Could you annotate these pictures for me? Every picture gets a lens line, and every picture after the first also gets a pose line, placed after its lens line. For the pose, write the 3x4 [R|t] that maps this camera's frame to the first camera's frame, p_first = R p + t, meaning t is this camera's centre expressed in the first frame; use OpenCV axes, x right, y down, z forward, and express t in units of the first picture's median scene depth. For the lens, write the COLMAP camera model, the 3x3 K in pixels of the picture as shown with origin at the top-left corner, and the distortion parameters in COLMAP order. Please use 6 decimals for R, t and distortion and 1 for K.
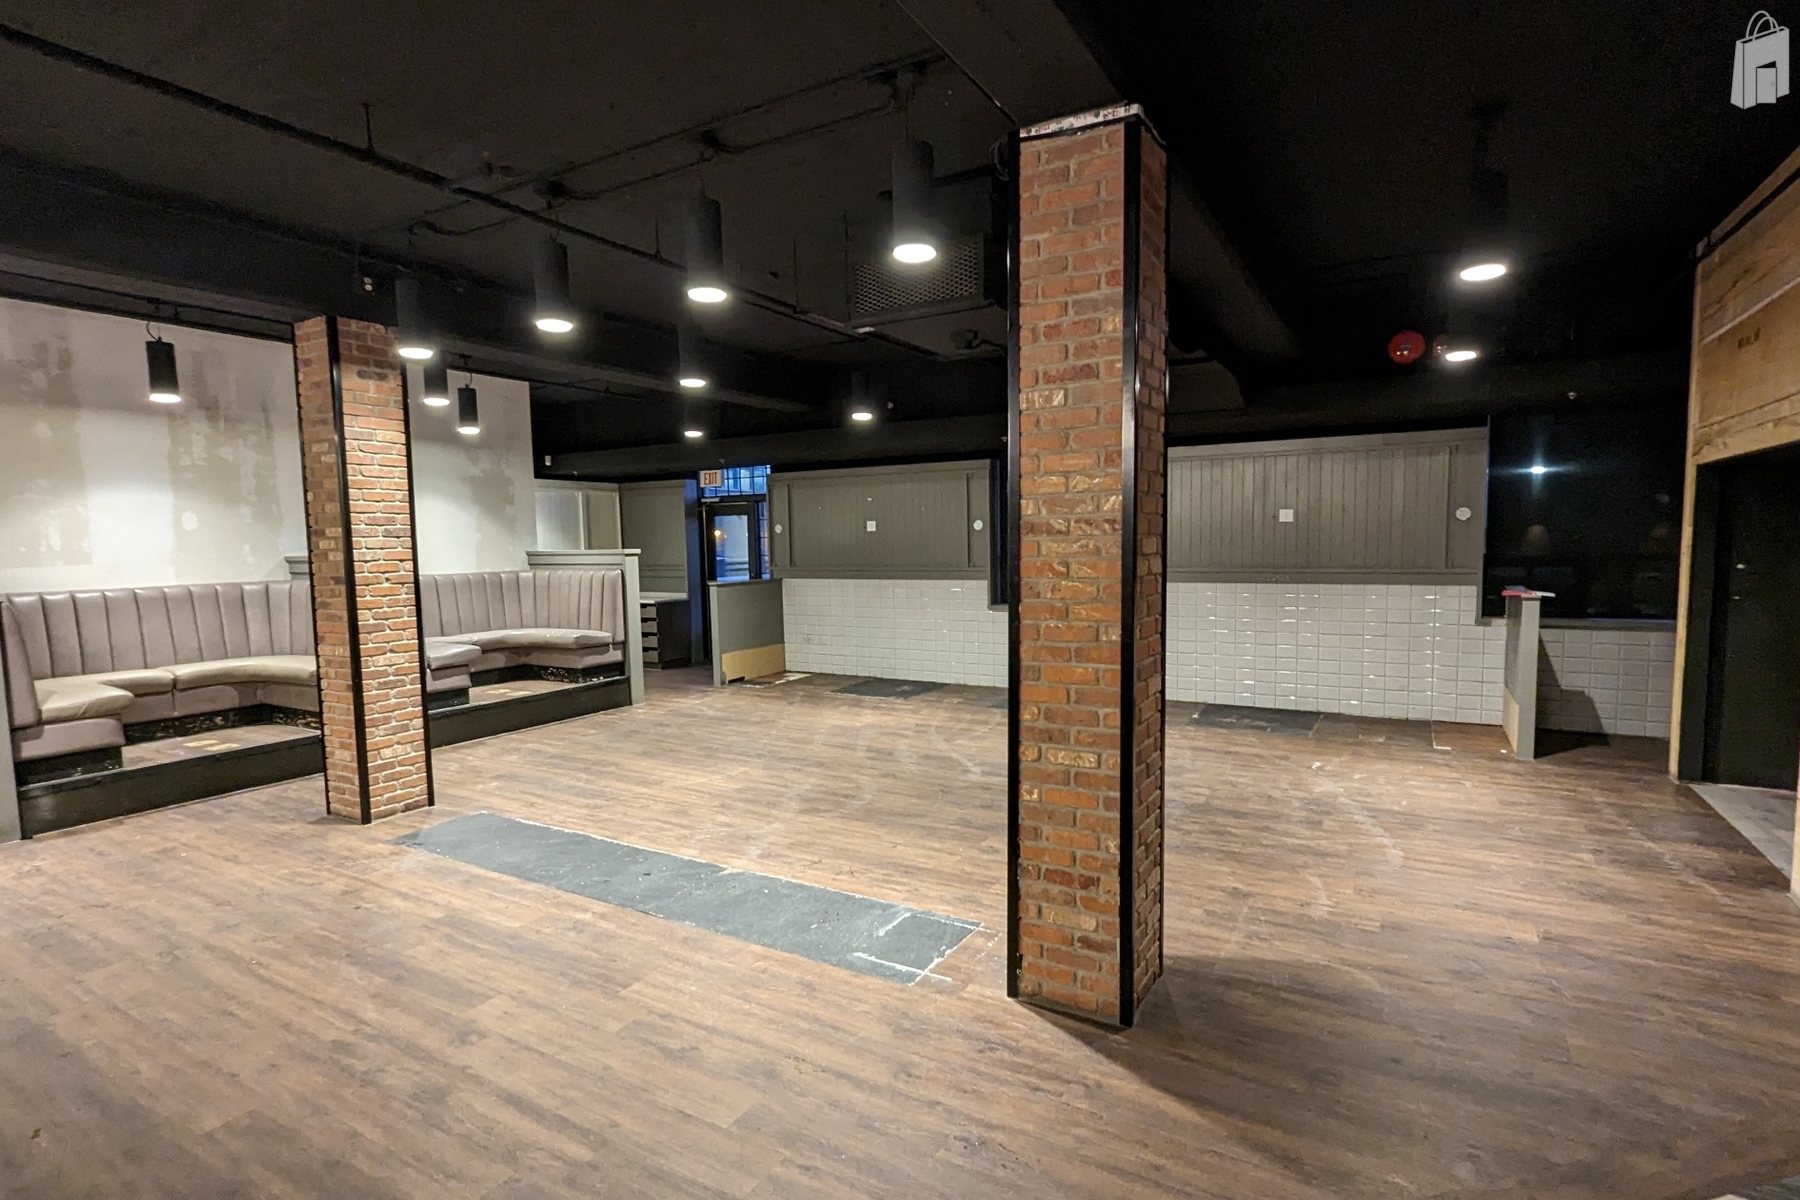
lens RADIAL K [[878.2, 0, 903.0], [0, 878.2, 612.1], [0, 0, 1]] dist [-0.002697, 0.001569]
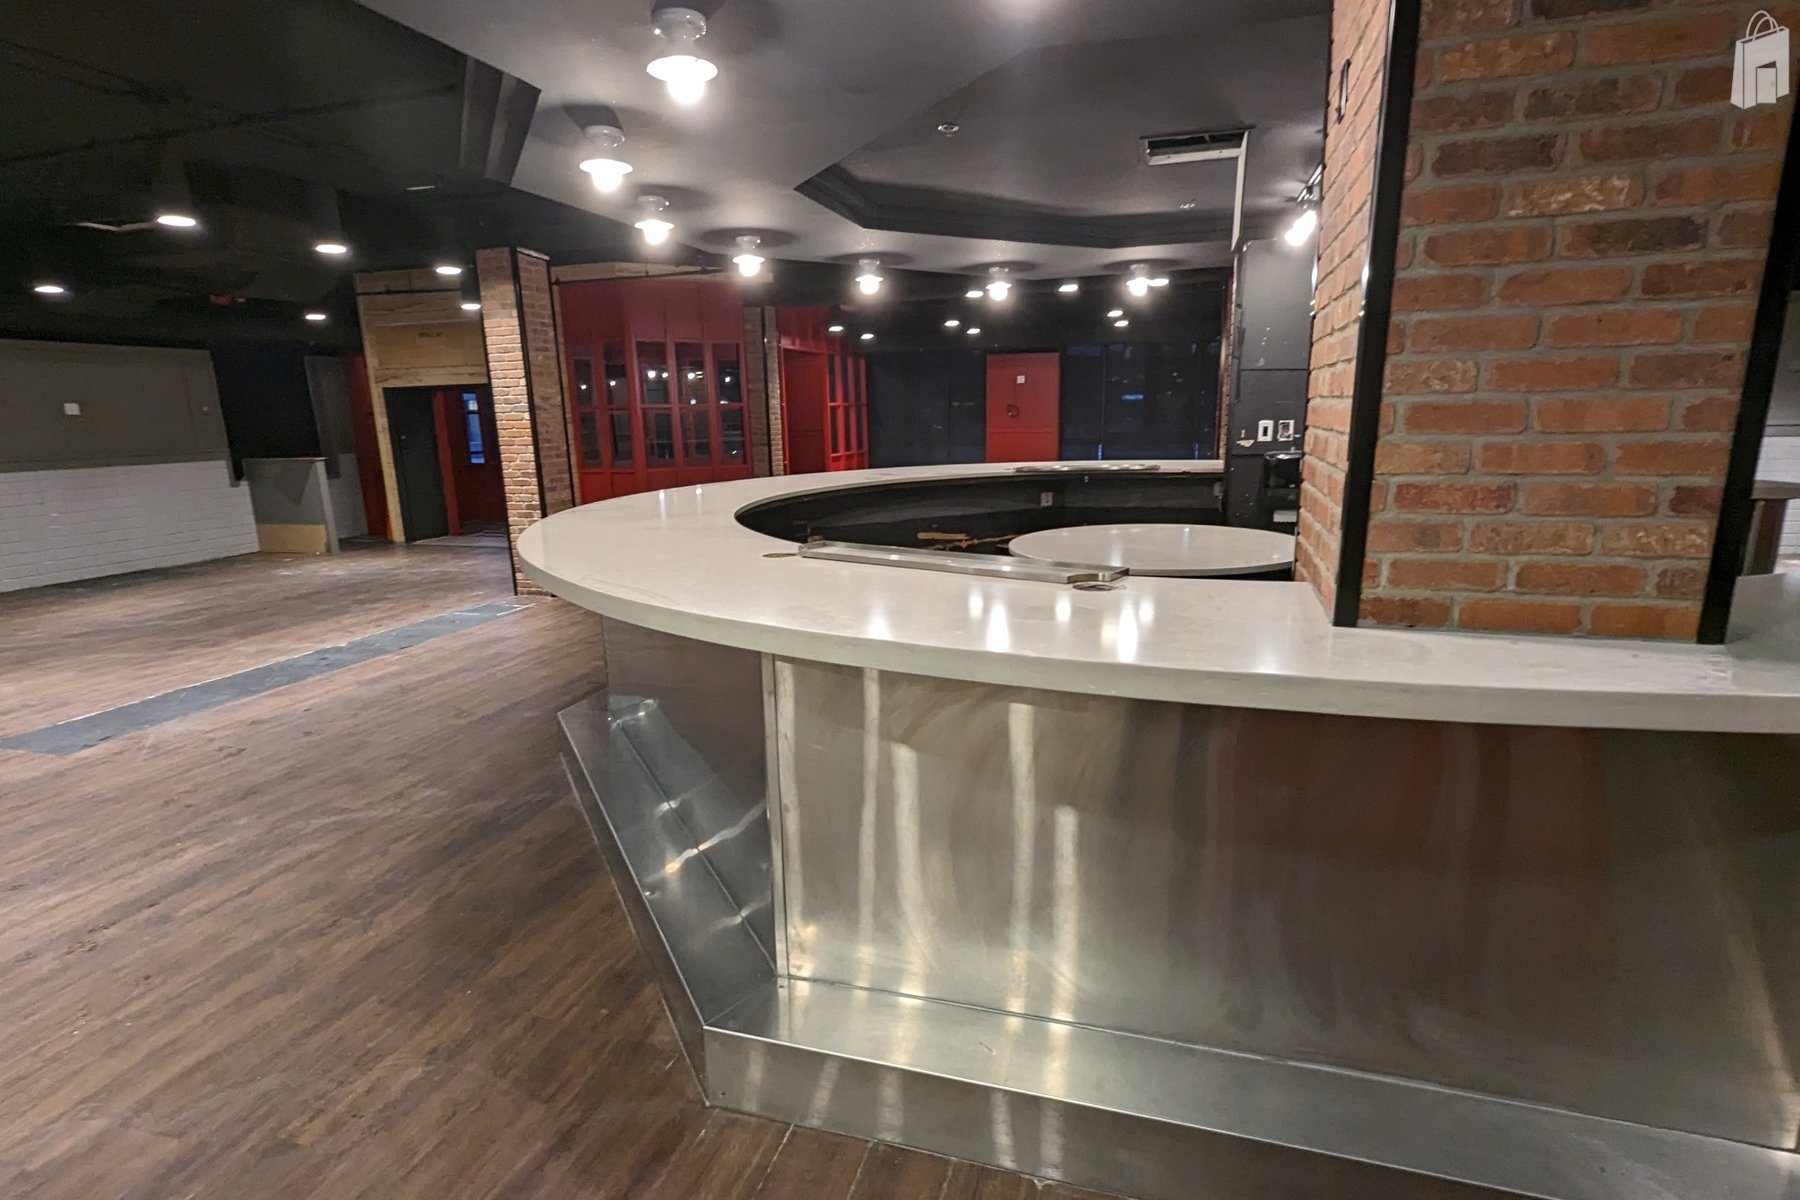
lens RADIAL K [[878.2, 0, 913.4], [0, 878.2, 588.6], [0, 0, 1]] dist [-0.002697, 0.001569]
pose [[-0.230471, -0.170613, 0.958006, -1.876168], [0.105670, 0.974299, 0.198936, 0.016897], [-0.967325, 0.147082, -0.206519, 0.391464]]
